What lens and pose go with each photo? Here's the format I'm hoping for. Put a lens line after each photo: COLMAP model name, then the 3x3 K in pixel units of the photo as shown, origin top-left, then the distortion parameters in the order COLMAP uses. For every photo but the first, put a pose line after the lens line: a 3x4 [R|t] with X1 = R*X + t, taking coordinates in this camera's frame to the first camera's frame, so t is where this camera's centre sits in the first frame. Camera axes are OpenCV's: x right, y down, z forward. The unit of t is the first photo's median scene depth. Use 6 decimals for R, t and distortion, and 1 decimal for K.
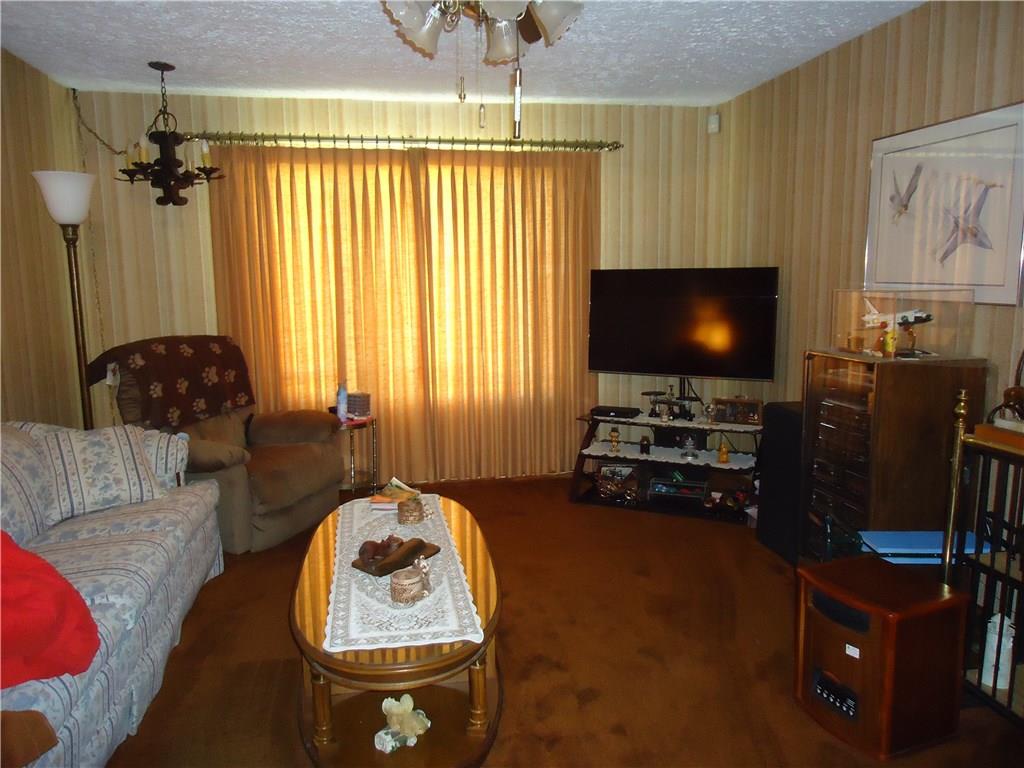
lens RADIAL K [[753.1, 0, 510.4], [0, 753.1, 385.0], [0, 0, 1]] dist [-0.001097, 0.004493]
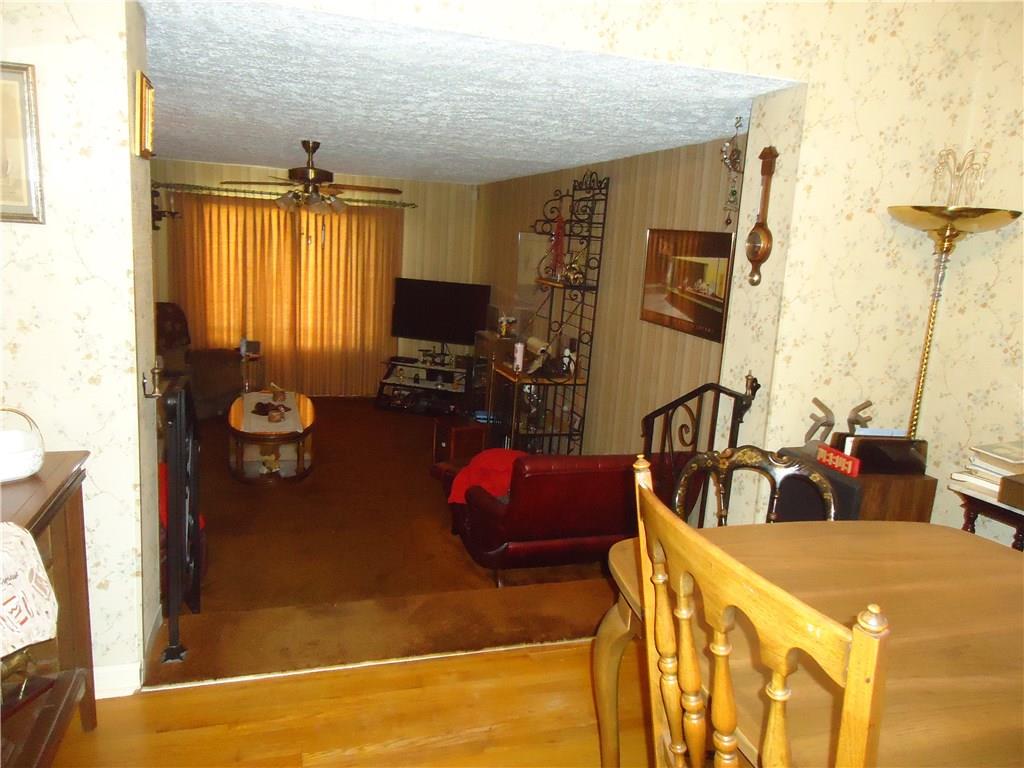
lens RADIAL K [[753.1, 0, 514.0], [0, 753.1, 390.2], [0, 0, 1]] dist [-0.001097, 0.004493]
pose [[0.987560, 0.049897, 0.149115, 0.135142], [-0.058715, 0.996740, 0.055331, -0.006077], [-0.145868, -0.063398, 0.987271, -0.794951]]
